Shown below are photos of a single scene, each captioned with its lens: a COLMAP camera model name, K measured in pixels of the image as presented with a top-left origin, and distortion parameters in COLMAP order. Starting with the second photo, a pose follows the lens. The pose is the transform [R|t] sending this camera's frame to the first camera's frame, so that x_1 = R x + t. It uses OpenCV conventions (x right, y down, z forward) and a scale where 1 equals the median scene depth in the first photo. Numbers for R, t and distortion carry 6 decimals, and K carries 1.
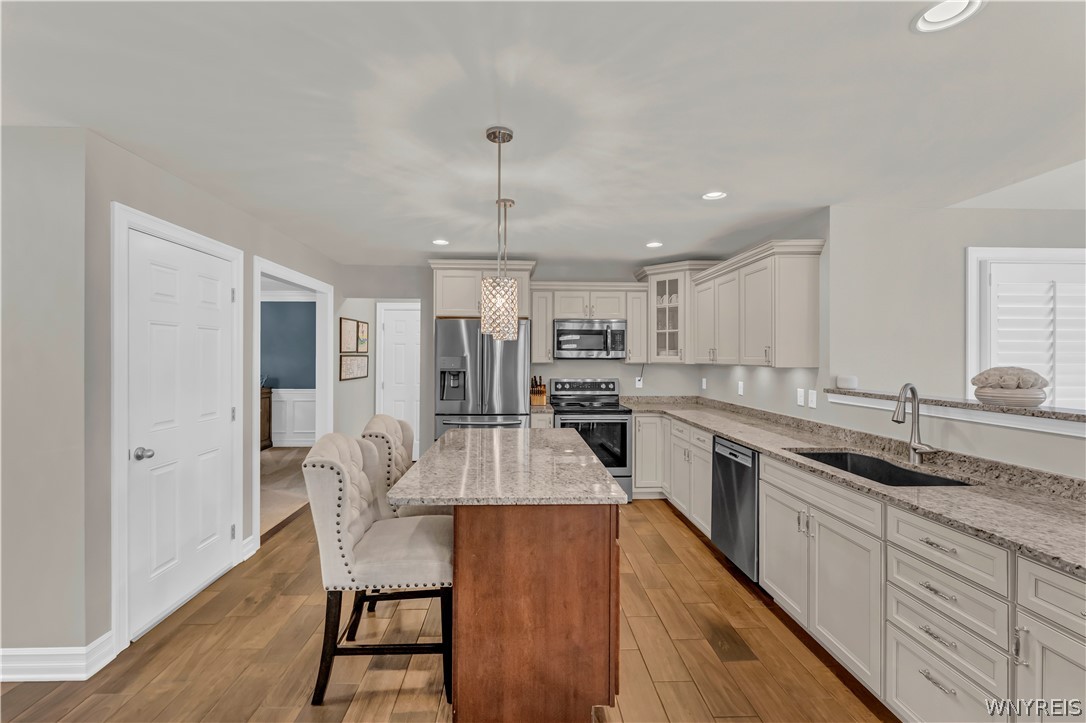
lens RADIAL K [[462.0, 0, 538.9], [0, 462.0, 356.7], [0, 0, 1]] dist [-0.001709, -0.000176]
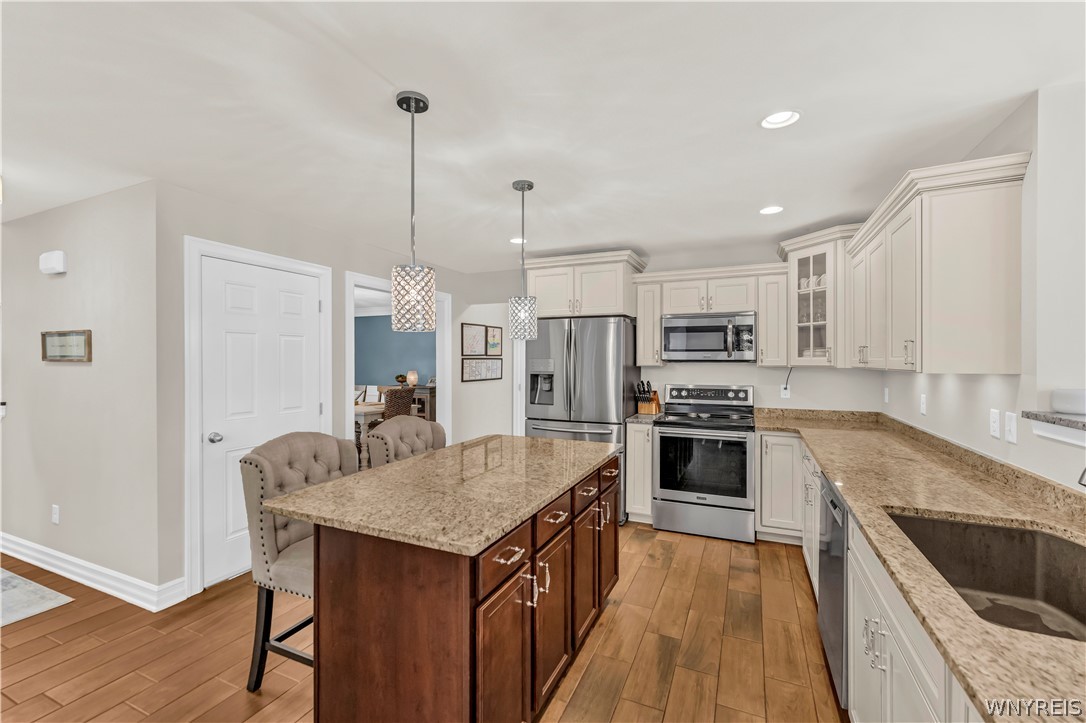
lens RADIAL K [[453.5, 0, 543.0], [0, 453.5, 361.5], [0, 0, 1]] dist [0.002126, 0.000367]
pose [[0.893238, -0.001585, -0.449582, 0.227057], [0.002612, 0.999995, 0.001664, 0.003227], [0.449578, -0.002661, 0.893237, 0.150731]]
